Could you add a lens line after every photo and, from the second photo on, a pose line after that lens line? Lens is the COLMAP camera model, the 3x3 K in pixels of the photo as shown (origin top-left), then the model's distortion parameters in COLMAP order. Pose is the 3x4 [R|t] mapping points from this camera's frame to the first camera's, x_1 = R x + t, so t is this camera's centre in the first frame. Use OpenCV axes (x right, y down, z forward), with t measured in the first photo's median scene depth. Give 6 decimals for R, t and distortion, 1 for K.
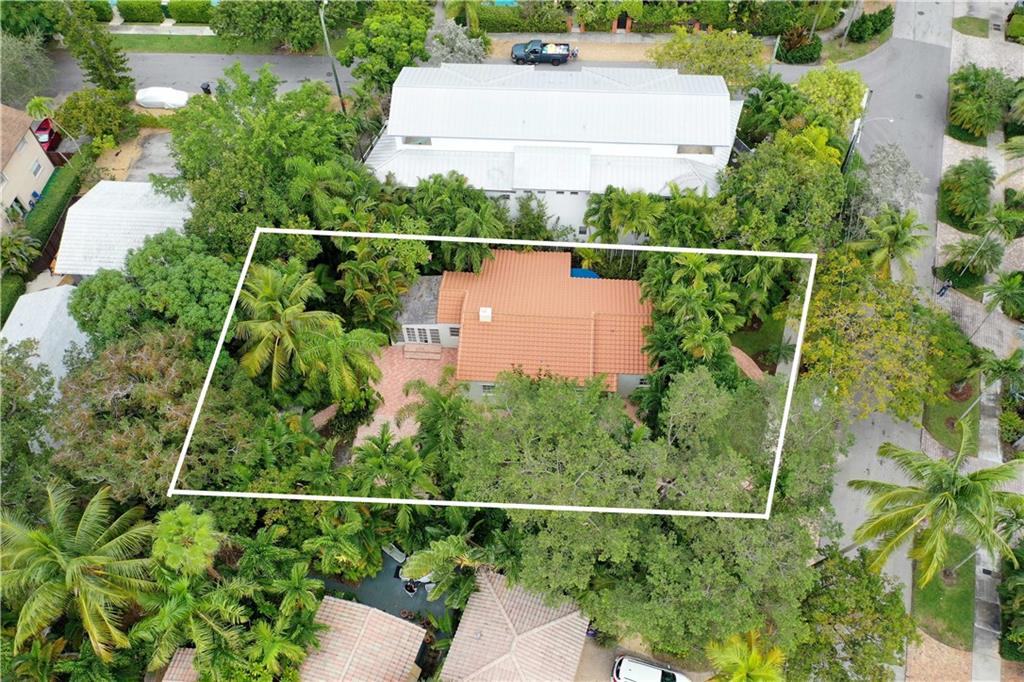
lens RADIAL K [[808.8, 0, 519.5], [0, 808.8, 341.3], [0, 0, 1]] dist [-0.004884, 0.009597]
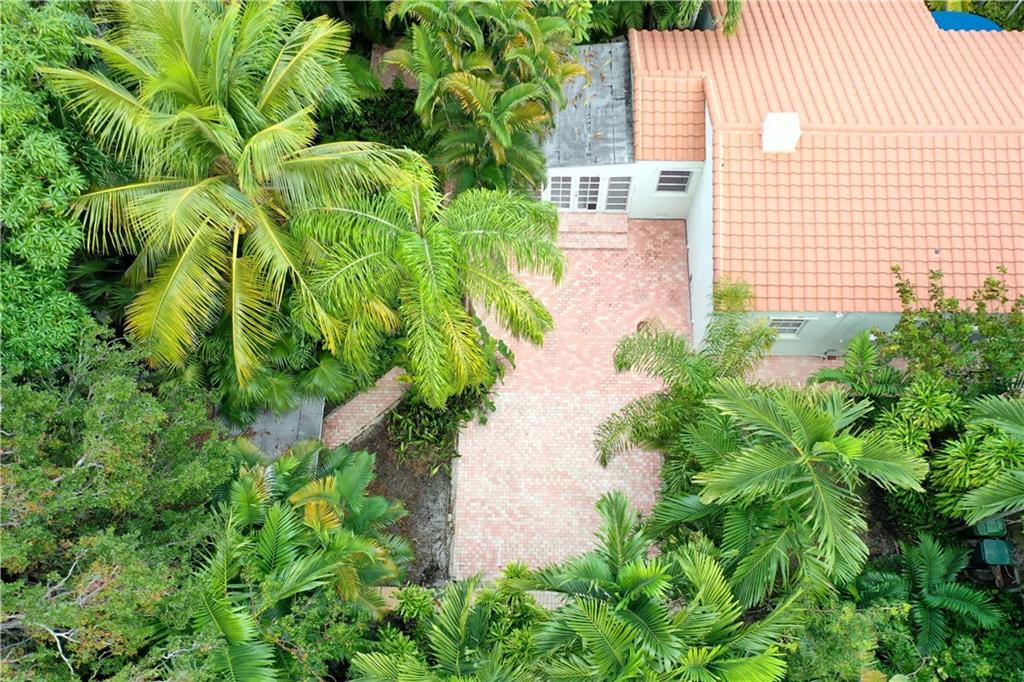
lens RADIAL K [[808.8, 0, 503.0], [0, 808.8, 346.3], [0, 0, 1]] dist [-0.004884, 0.009597]
pose [[0.998931, -0.046230, -0.000245, -0.194168], [0.045259, 0.976830, 0.209179, -0.022273], [-0.009431, -0.208966, 0.977877, 0.671503]]
